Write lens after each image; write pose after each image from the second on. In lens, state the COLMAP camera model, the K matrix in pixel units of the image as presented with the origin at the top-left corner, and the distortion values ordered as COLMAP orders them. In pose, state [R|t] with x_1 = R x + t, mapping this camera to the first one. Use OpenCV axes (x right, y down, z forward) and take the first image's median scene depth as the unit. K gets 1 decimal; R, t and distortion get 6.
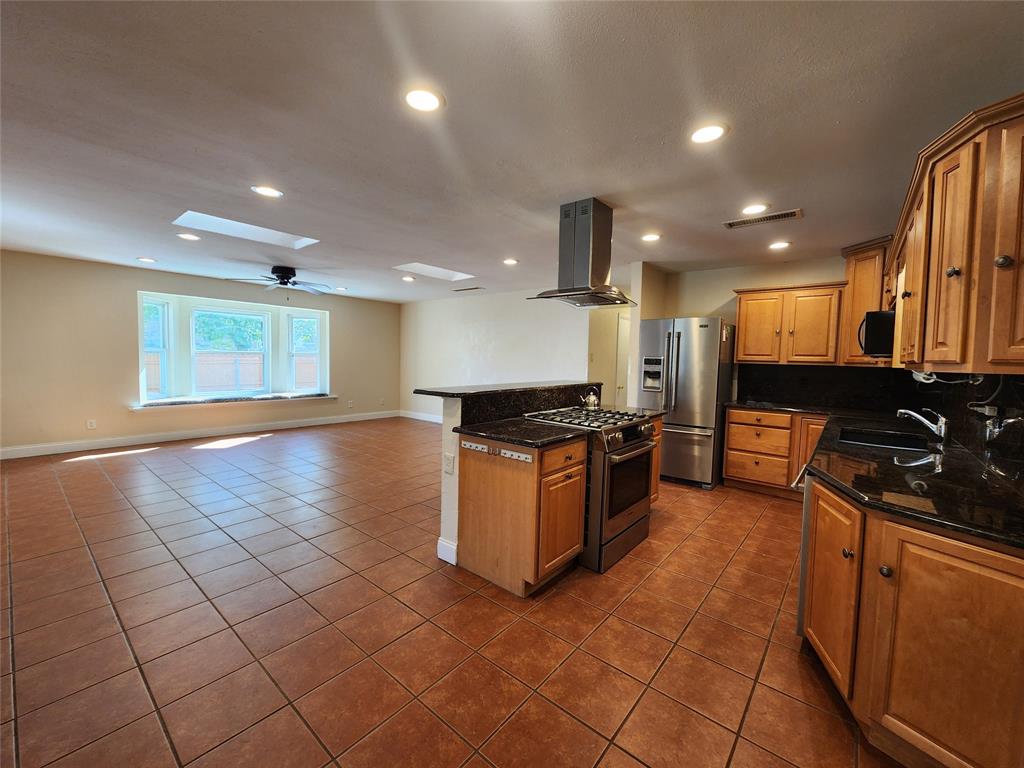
lens RADIAL K [[416.9, 0, 511.2], [0, 416.9, 383.2], [0, 0, 1]] dist [0.000593, 0.000369]
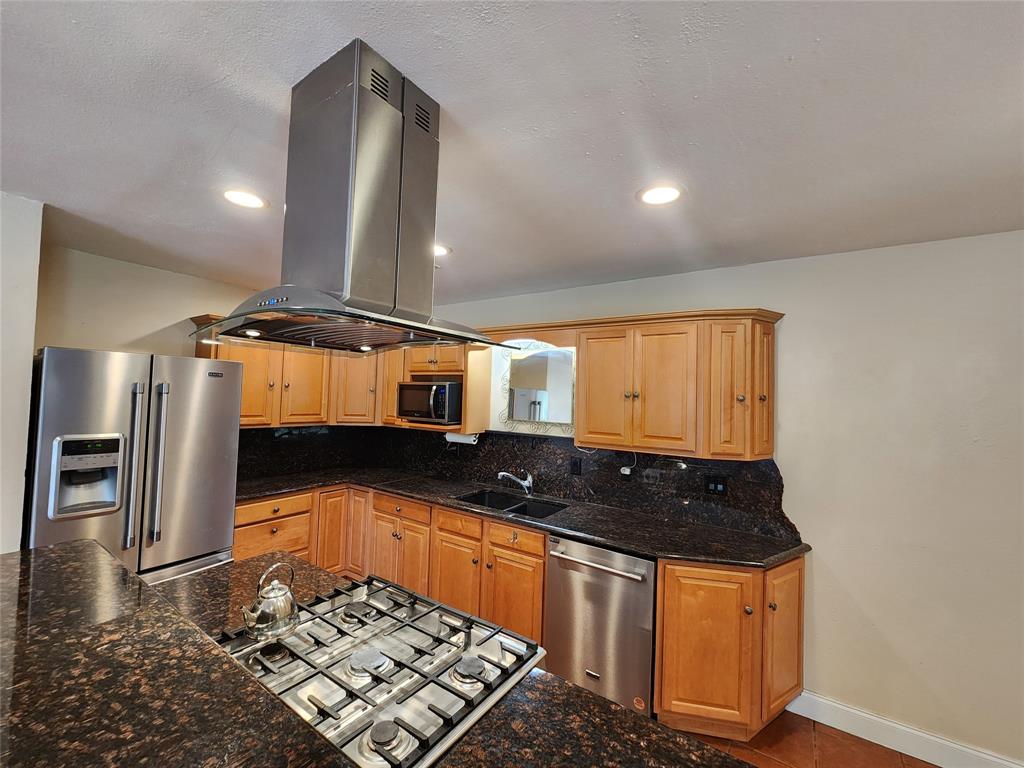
lens RADIAL K [[416.9, 0, 511.2], [0, 416.9, 383.2], [0, 0, 1]] dist [0.000593, 0.000369]
pose [[-0.085440, 0.005791, 0.996326, -0.151924], [0.030458, 0.999531, -0.003197, -0.119467], [-0.995878, 0.030073, -0.085577, 0.693811]]
